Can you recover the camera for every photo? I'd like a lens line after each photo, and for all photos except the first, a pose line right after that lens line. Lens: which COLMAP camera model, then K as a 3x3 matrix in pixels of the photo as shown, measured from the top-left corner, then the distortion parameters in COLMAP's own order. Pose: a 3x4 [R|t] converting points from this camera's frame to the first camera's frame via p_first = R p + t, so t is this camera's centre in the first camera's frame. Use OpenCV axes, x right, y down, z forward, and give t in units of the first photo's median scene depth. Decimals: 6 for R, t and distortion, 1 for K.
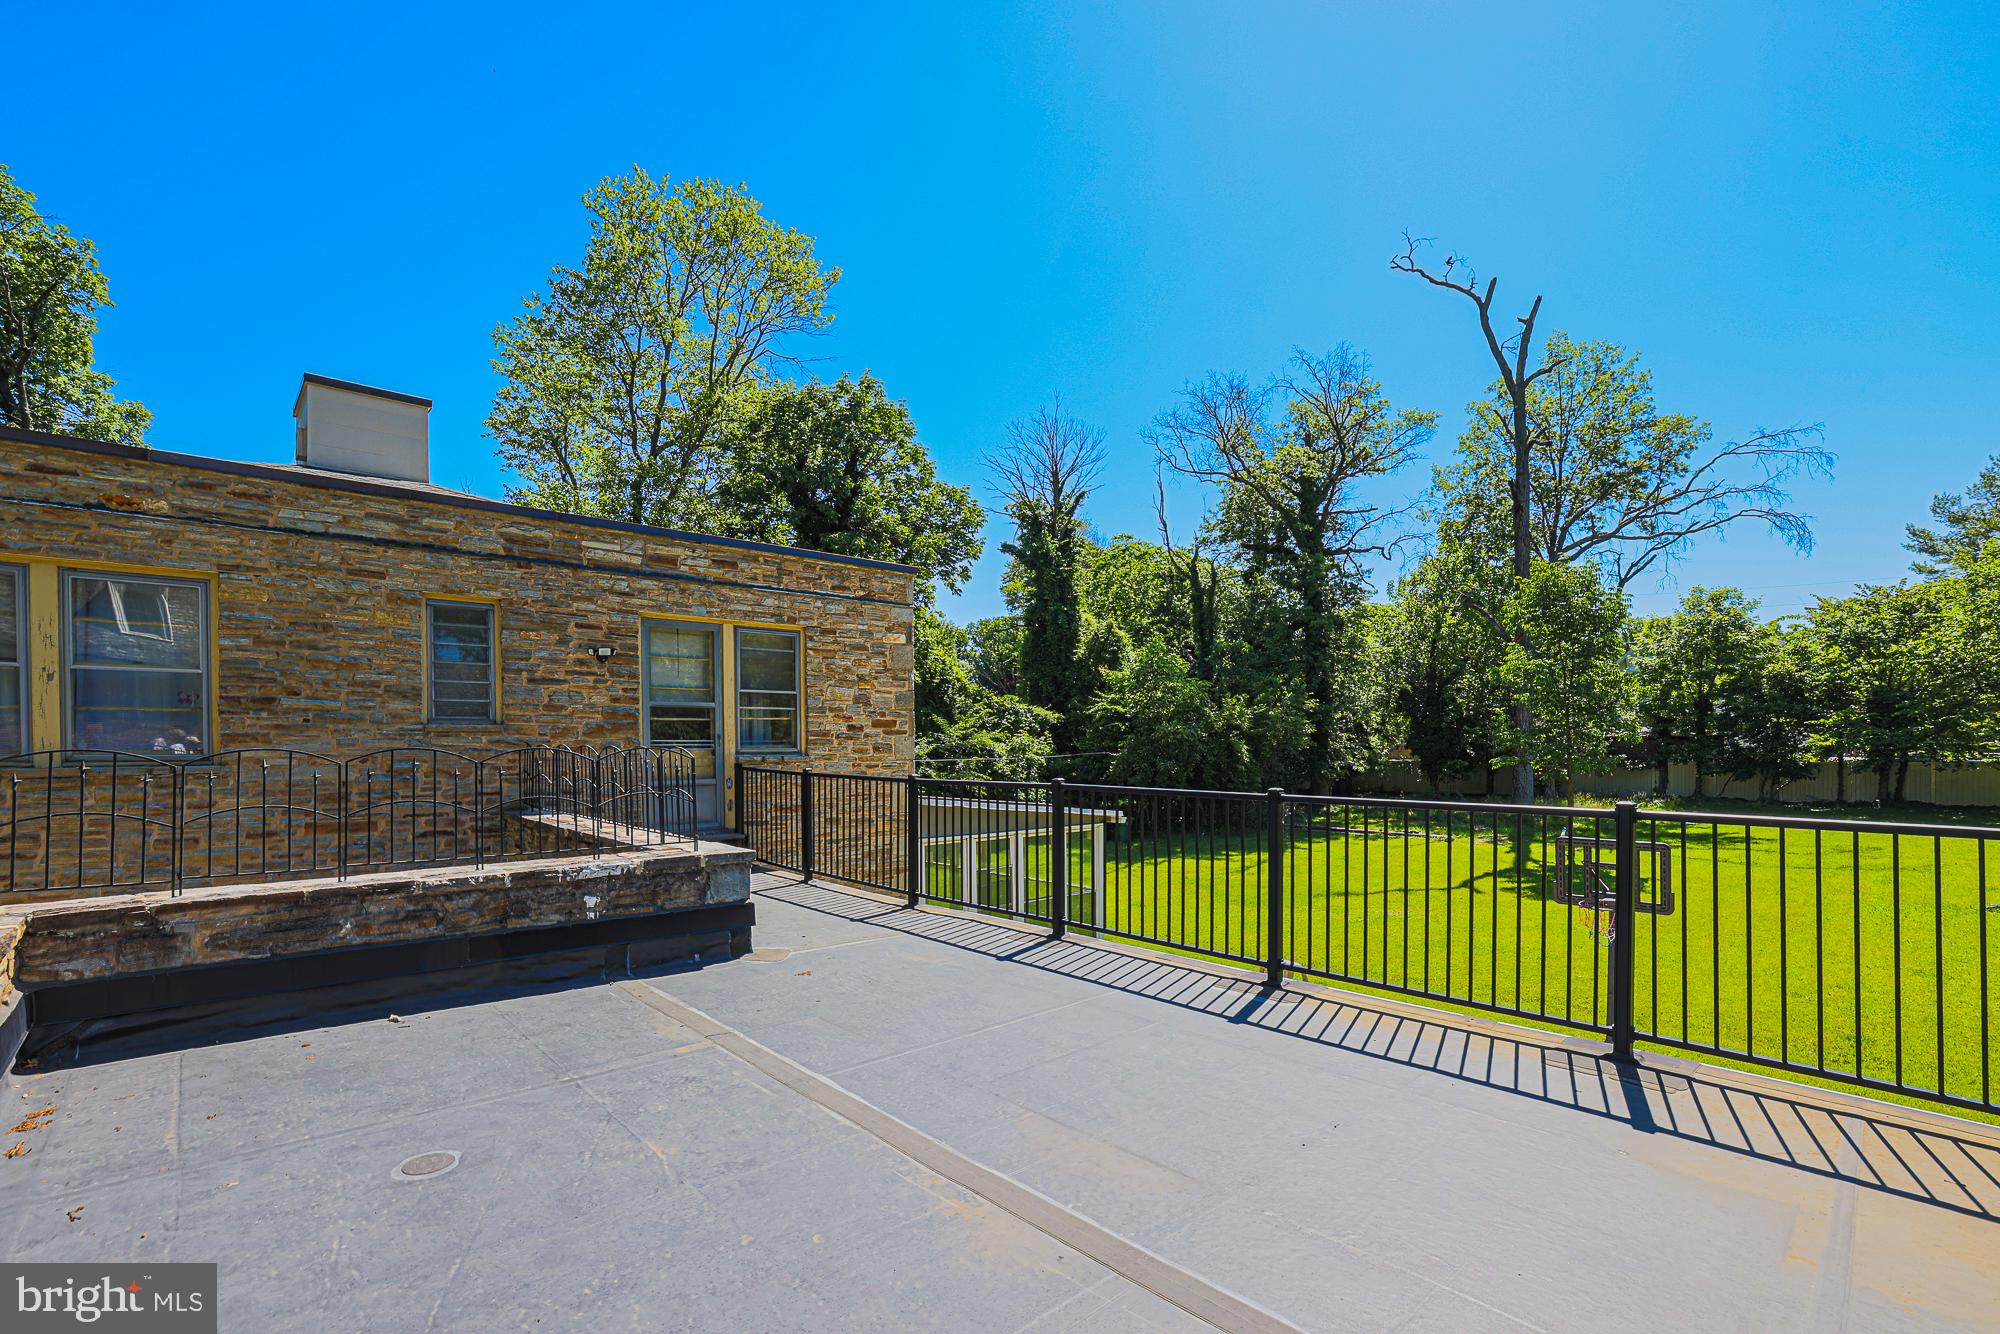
lens RADIAL K [[877.7, 0, 988.0], [0, 877.7, 771.0], [0, 0, 1]] dist [-0.038718, 0.012112]
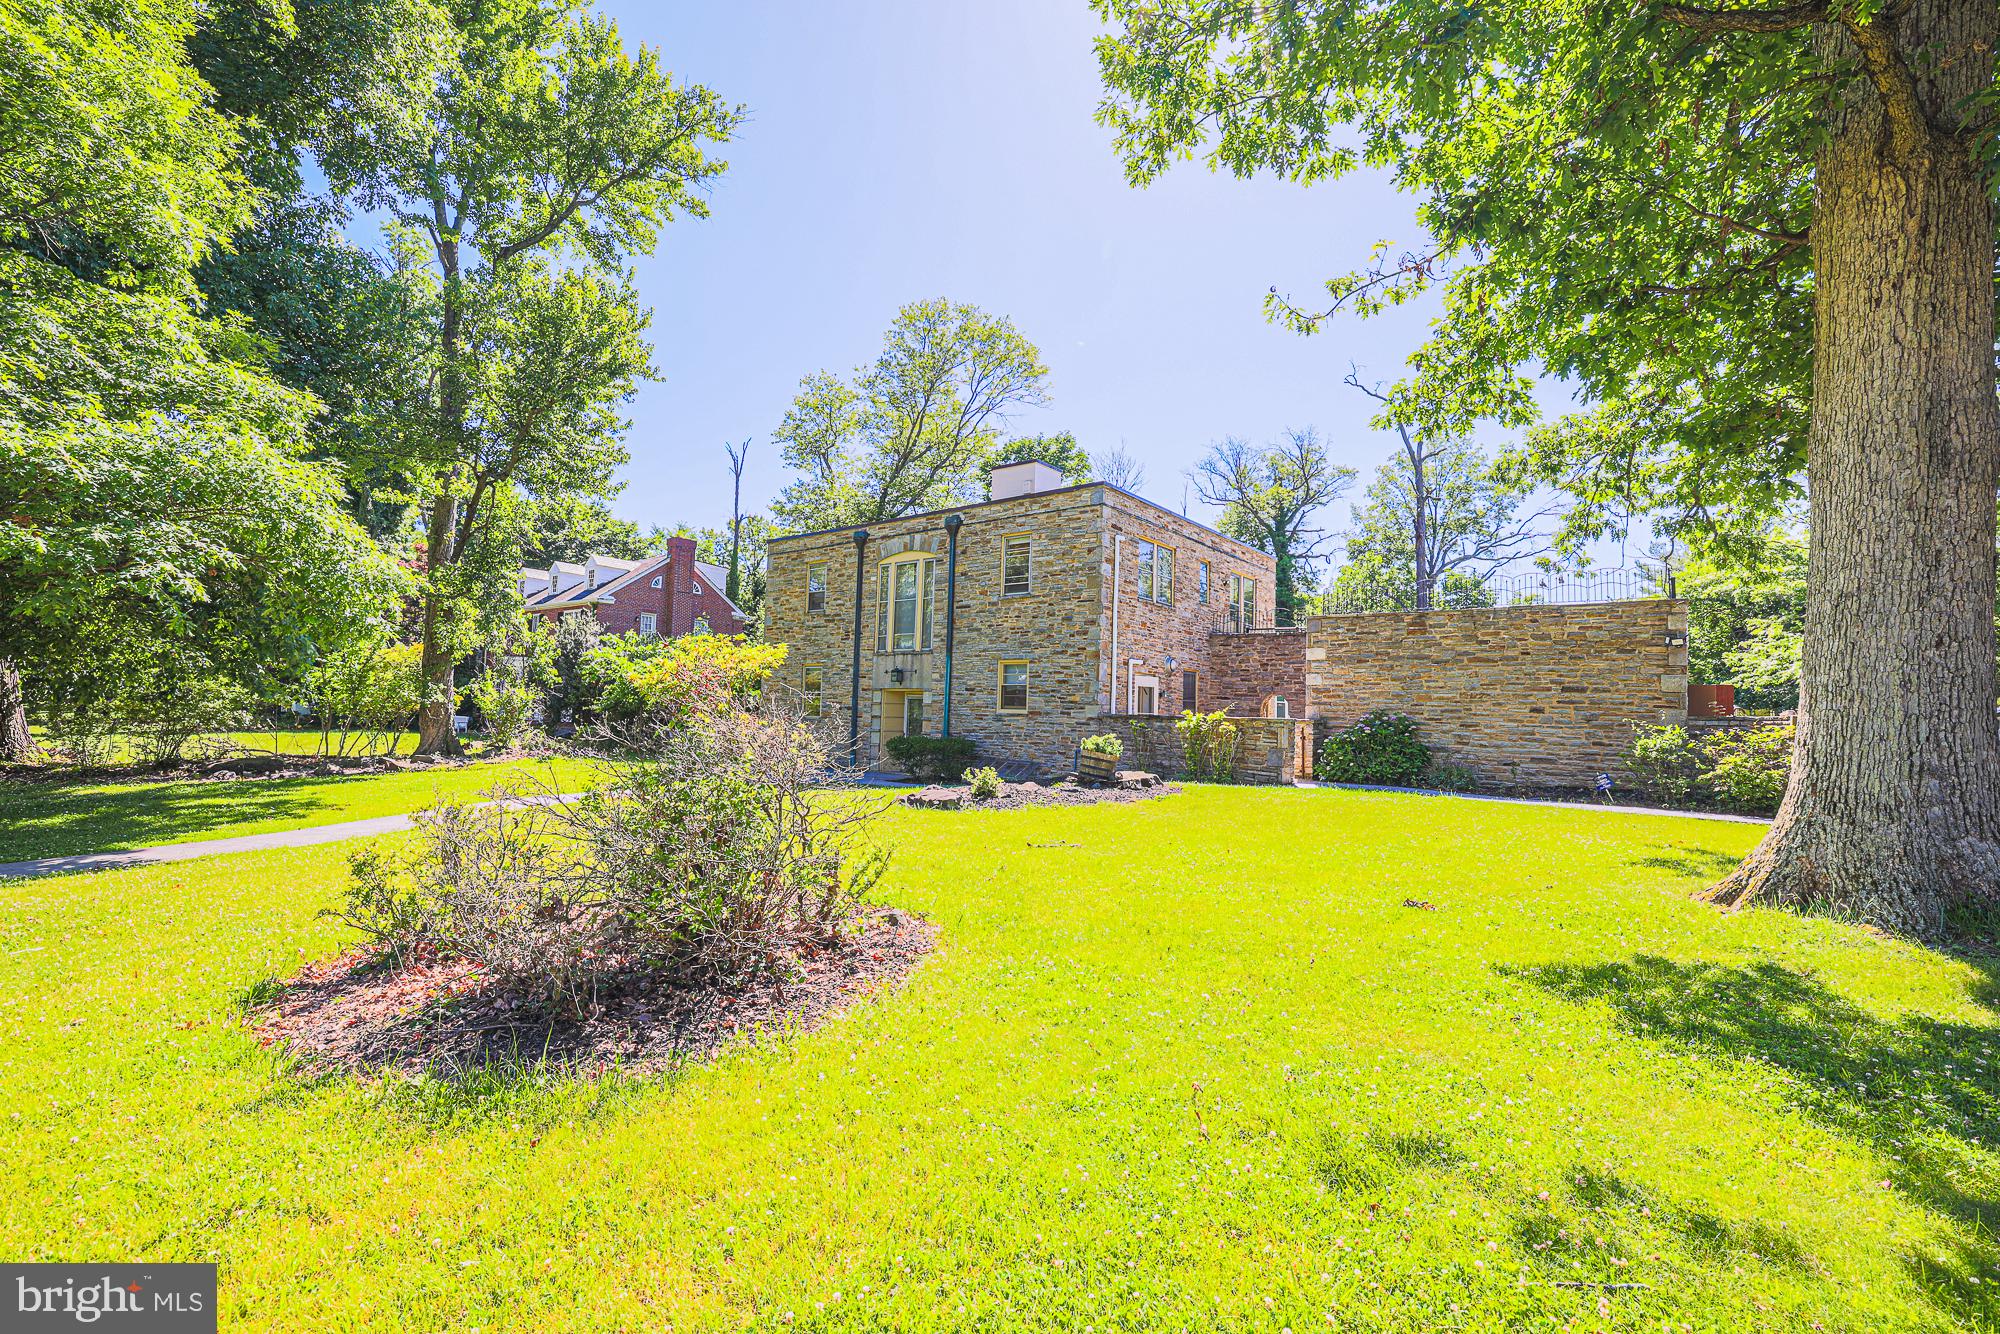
lens RADIAL K [[877.7, 0, 969.4], [0, 877.7, 654.1], [0, 0, 1]] dist [-0.038718, 0.012112]
pose [[0.987678, 0.045486, 0.149742, -0.402577], [-0.028844, 0.993346, -0.111493, 0.103396], [-0.153817, 0.105800, 0.982419, -0.387707]]
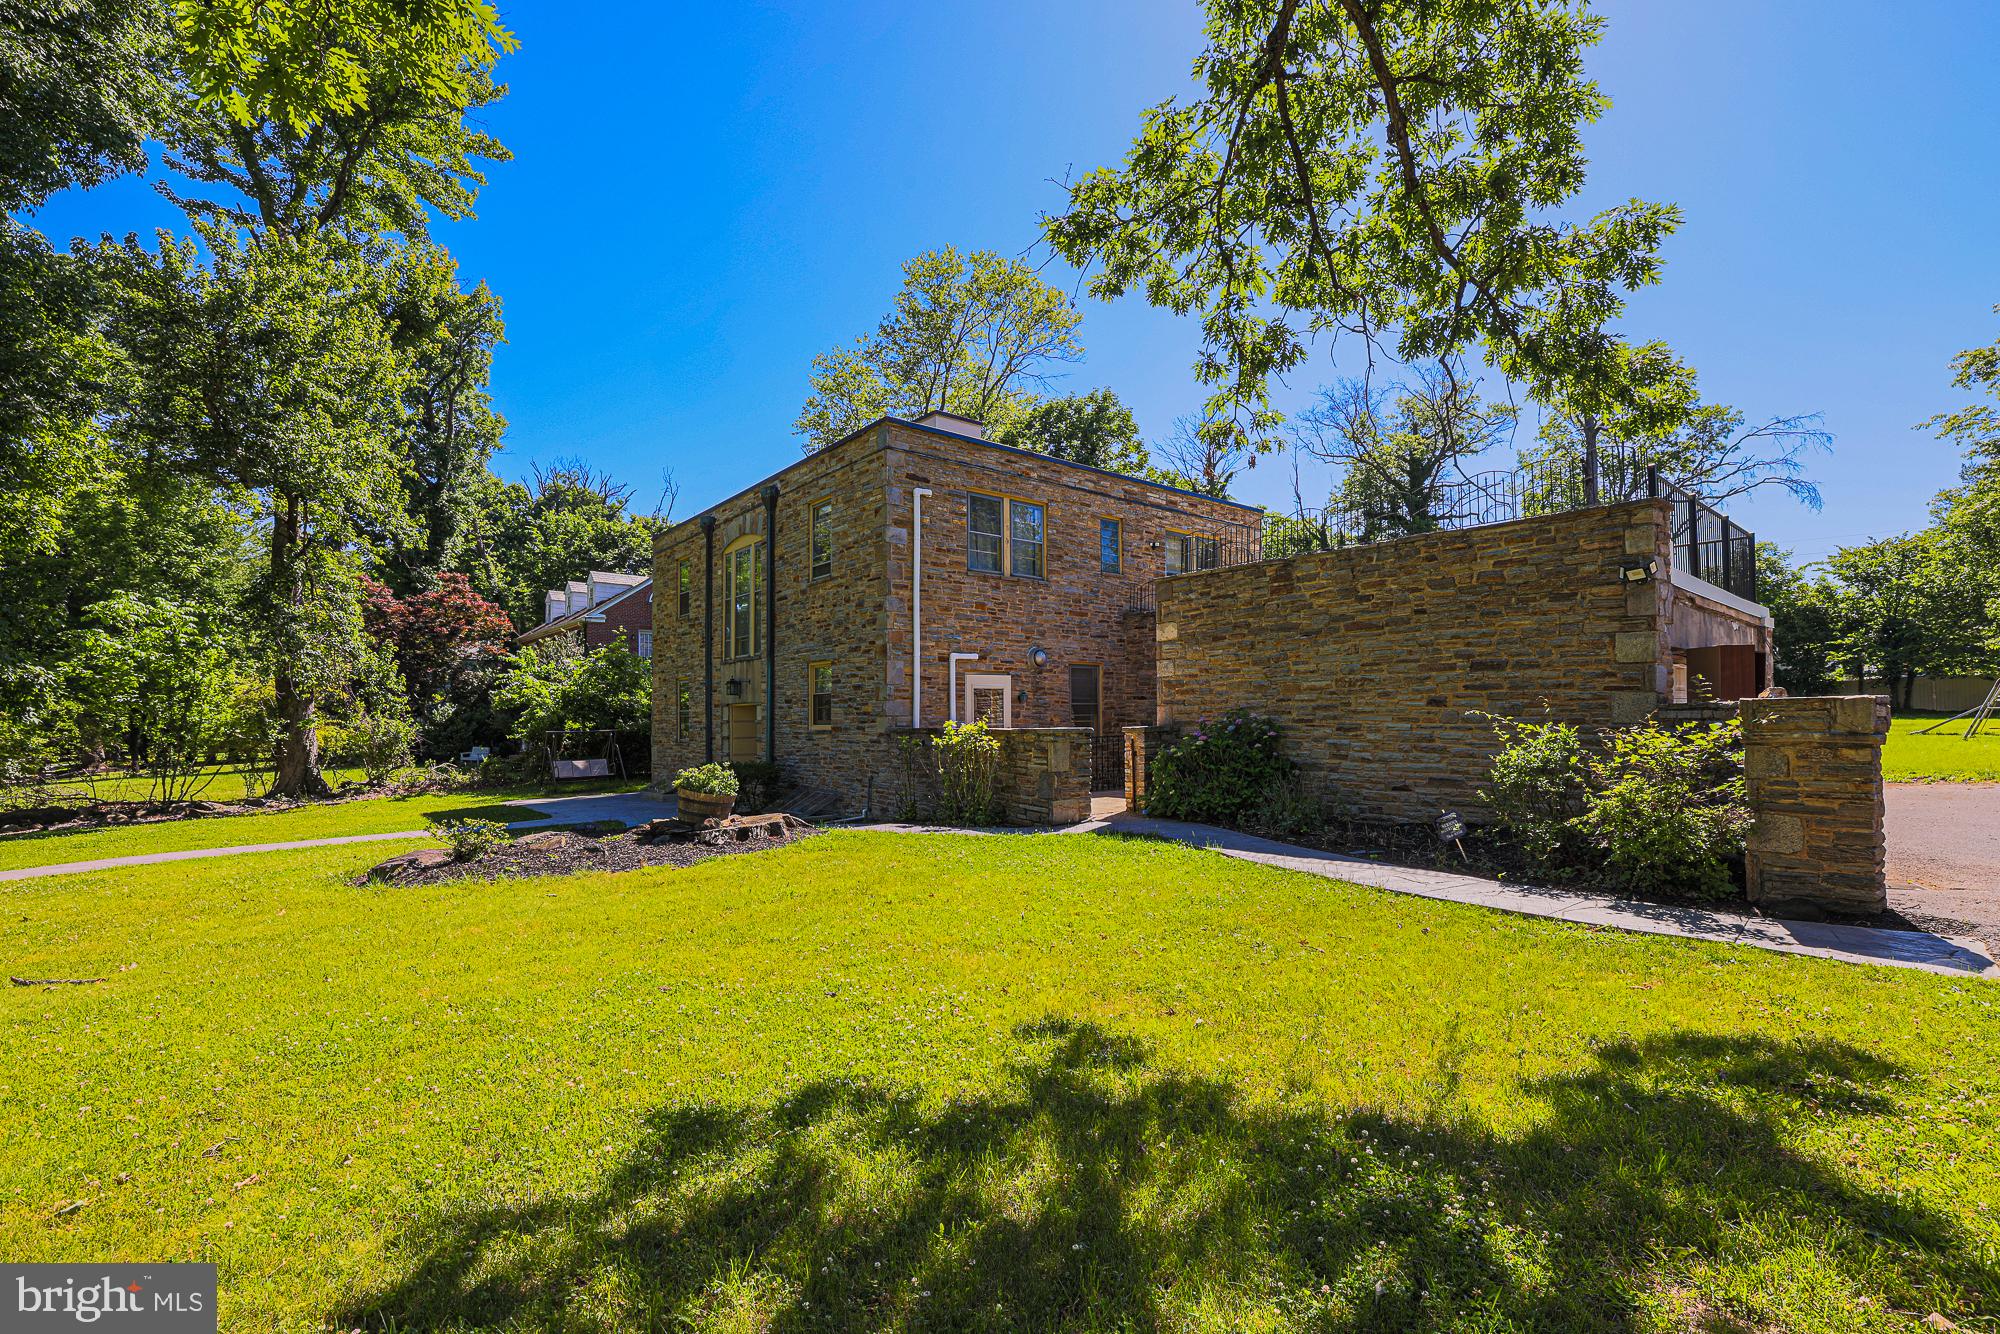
lens RADIAL K [[877.7, 0, 1019.9], [0, 877.7, 725.8], [0, 0, 1]] dist [-0.038718, 0.012112]
pose [[0.999268, -0.004111, -0.038022, -0.167290], [0.002919, 0.999504, -0.031341, 0.089697], [0.038132, 0.031207, 0.998785, -0.273949]]
